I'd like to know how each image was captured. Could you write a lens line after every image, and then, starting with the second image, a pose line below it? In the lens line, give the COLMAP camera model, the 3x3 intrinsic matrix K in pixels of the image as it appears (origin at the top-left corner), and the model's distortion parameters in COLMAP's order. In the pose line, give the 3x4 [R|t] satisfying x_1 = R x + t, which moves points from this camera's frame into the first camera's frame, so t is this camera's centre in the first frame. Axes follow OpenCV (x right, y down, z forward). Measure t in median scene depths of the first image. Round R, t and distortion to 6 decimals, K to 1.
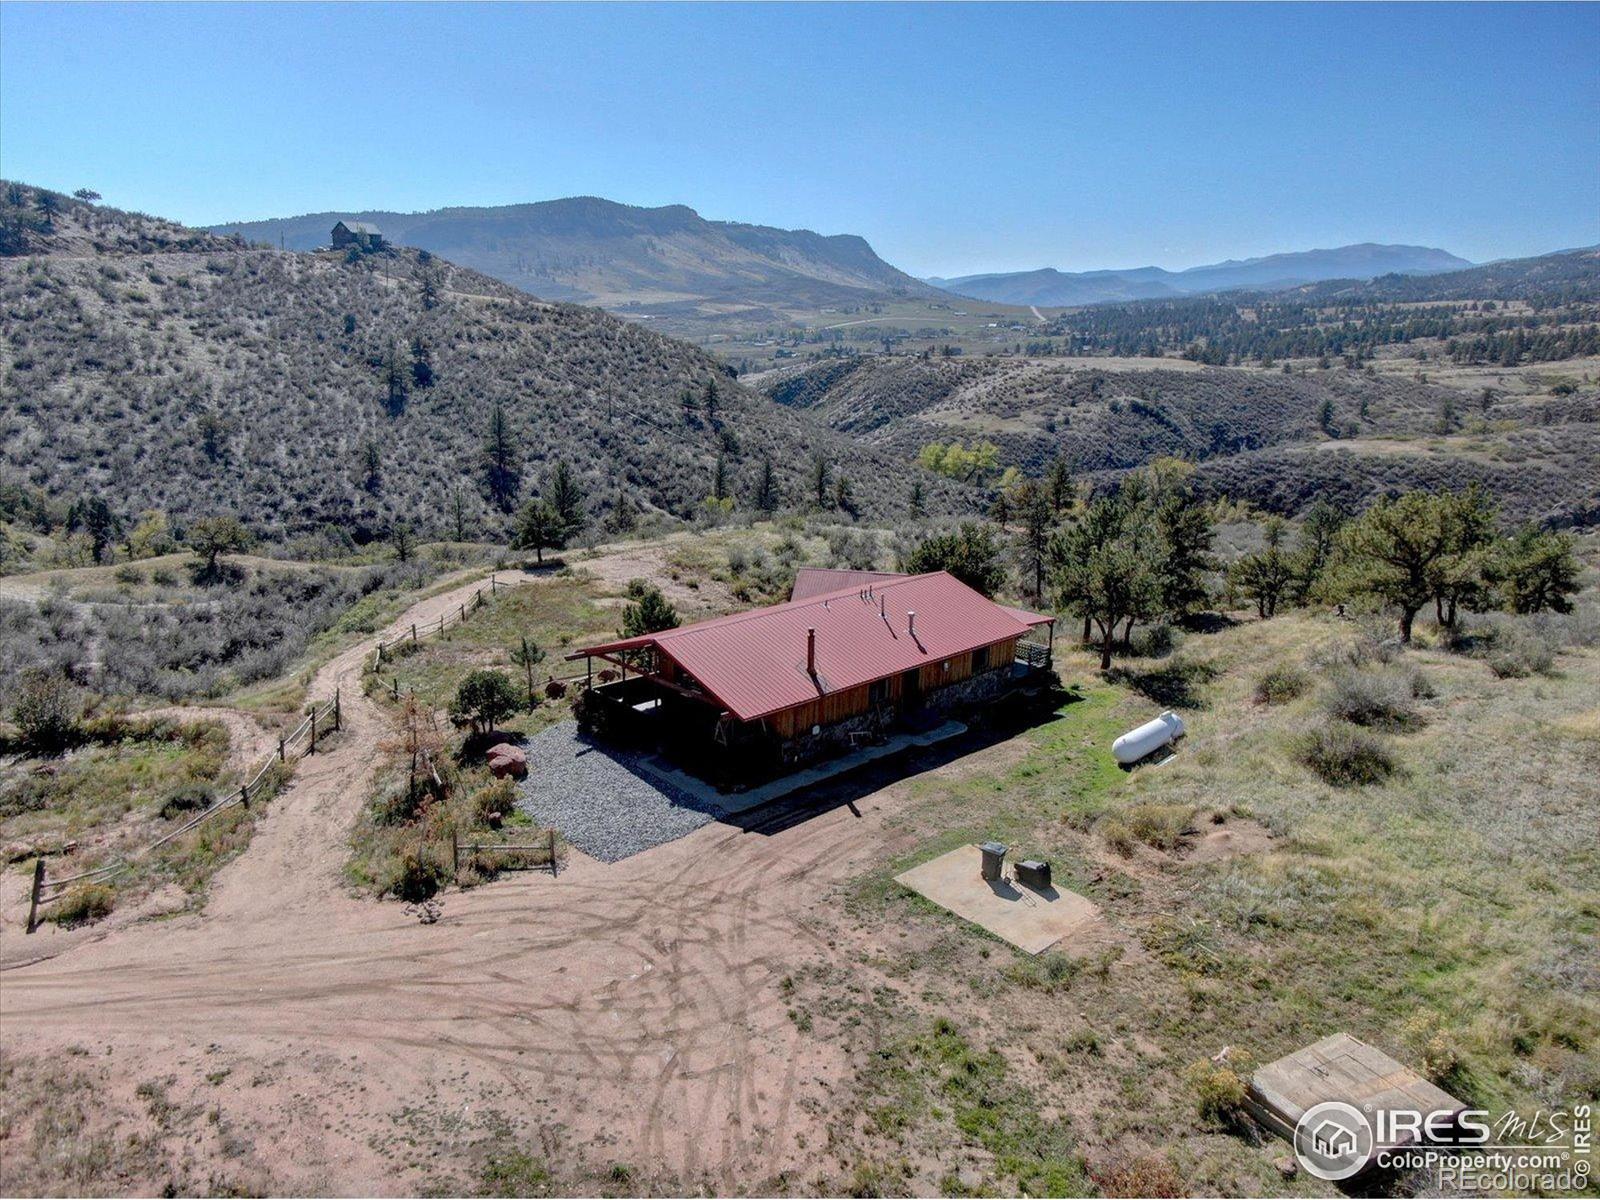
lens RADIAL K [[1160.6, 0, 799.0], [0, 1160.6, 600.3], [0, 0, 1]] dist [-0.010399, 0.004274]
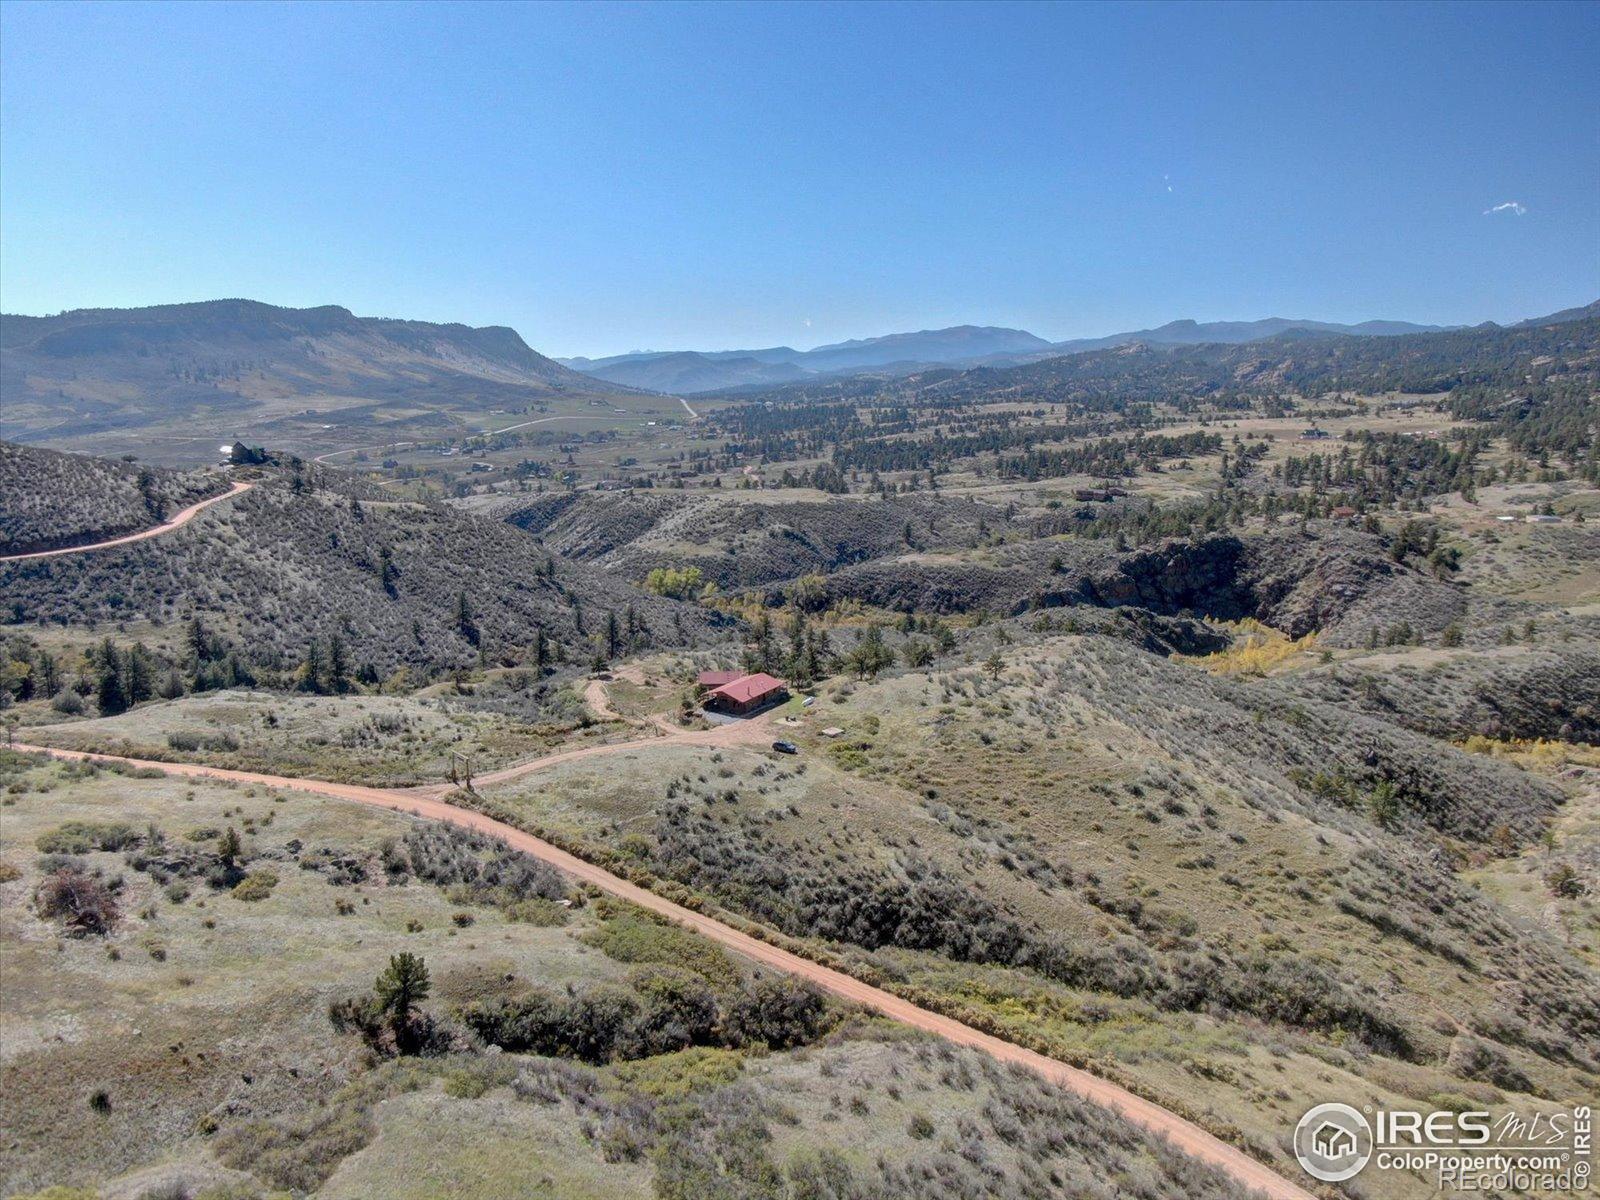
lens RADIAL K [[1160.6, 0, 799.0], [0, 1160.6, 600.3], [0, 0, 1]] dist [-0.010399, 0.004274]
pose [[0.955870, -0.061738, 0.287229, -0.227821], [0.079107, 0.995649, -0.049253, -0.015995], [-0.282939, 0.069801, 0.956595, -0.756530]]
